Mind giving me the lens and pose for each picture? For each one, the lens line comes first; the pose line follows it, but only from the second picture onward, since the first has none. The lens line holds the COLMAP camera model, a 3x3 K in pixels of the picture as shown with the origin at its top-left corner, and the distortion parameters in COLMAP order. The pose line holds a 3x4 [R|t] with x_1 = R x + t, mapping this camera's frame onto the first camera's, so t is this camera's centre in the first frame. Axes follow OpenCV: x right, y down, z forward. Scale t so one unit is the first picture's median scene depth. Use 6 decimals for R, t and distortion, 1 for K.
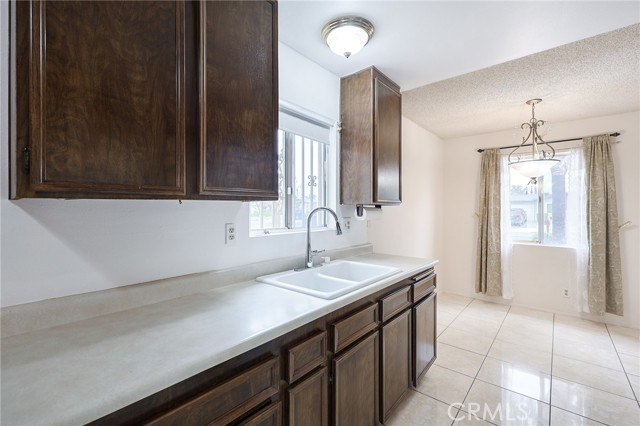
lens RADIAL K [[280.8, 0, 318.7], [0, 280.8, 204.8], [0, 0, 1]] dist [-0.001898, 0.002301]
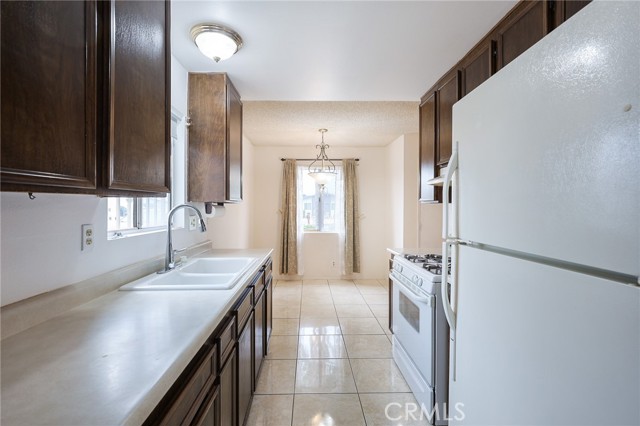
lens RADIAL K [[280.8, 0, 311.1], [0, 280.8, 203.5], [0, 0, 1]] dist [-0.001898, 0.002301]
pose [[0.744404, 0.006807, 0.667695, -0.255453], [-0.008255, 0.999965, -0.000990, 0.002000], [-0.667678, -0.004775, 0.744435, -0.012772]]
